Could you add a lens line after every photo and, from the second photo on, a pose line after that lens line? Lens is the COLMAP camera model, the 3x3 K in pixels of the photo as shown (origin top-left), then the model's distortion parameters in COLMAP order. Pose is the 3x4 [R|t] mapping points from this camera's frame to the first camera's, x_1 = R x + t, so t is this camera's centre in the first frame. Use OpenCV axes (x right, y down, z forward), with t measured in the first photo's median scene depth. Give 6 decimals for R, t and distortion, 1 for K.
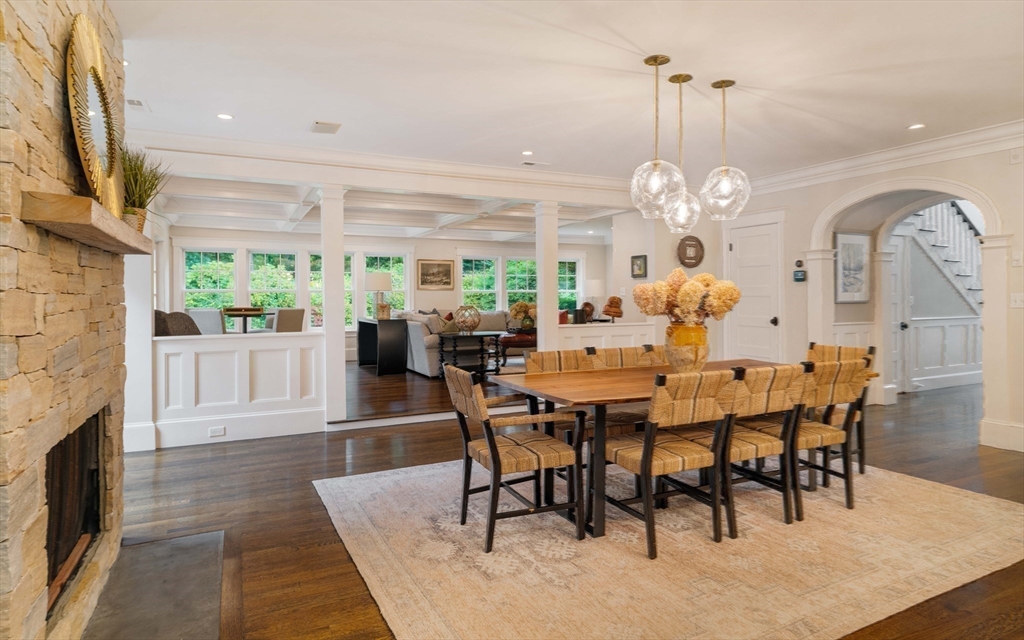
lens RADIAL K [[580.8, 0, 516.9], [0, 580.8, 292.9], [0, 0, 1]] dist [-0.000565, -0.000109]
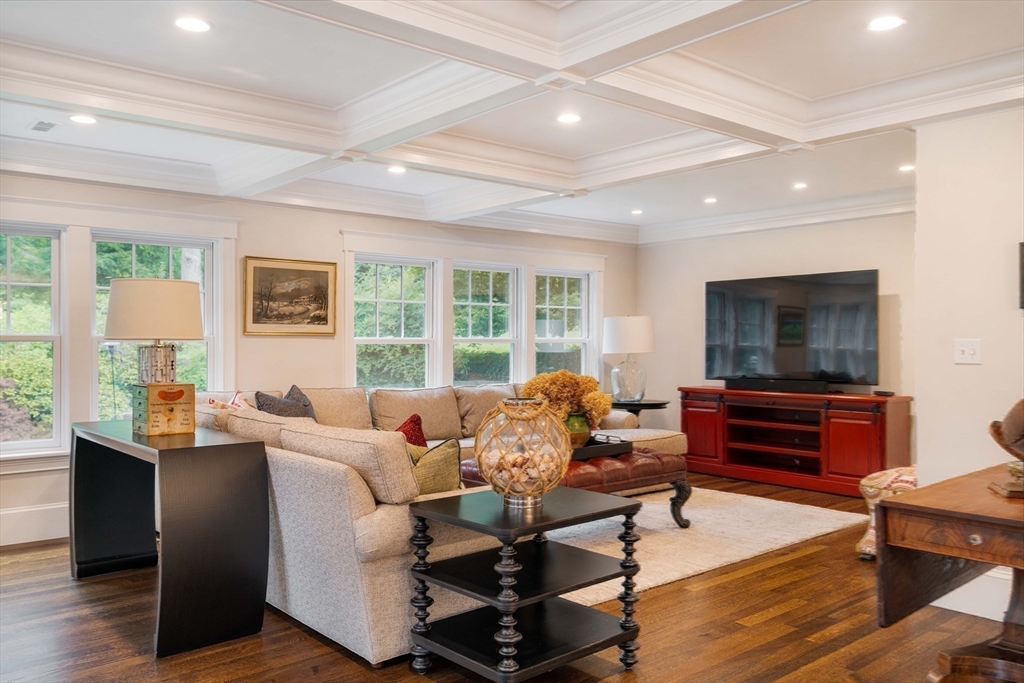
lens RADIAL K [[794.8, 0, 511.9], [0, 794.8, 340.8], [0, 0, 1]] dist [0.002086, 0.001404]
pose [[0.969959, 0.004842, 0.243218, -0.127761], [-0.005850, 0.999977, 0.003422, -0.004962], [-0.243196, -0.004742, 0.969966, 0.451602]]
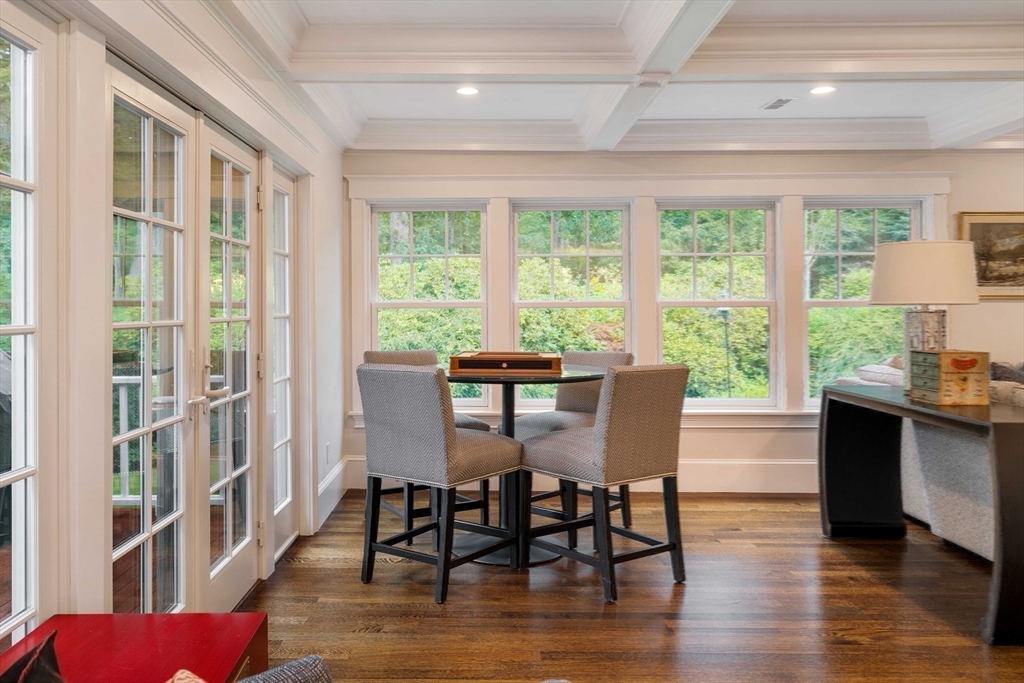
lens RADIAL K [[805.7, 0, 475.1], [0, 805.7, 310.8], [0, 0, 1]] dist [0.033727, -0.004431]
pose [[0.892285, 0.005632, -0.451437, -0.208992], [-0.000442, 0.999933, 0.011602, -0.004635], [0.451472, -0.010152, 0.892228, 0.437202]]
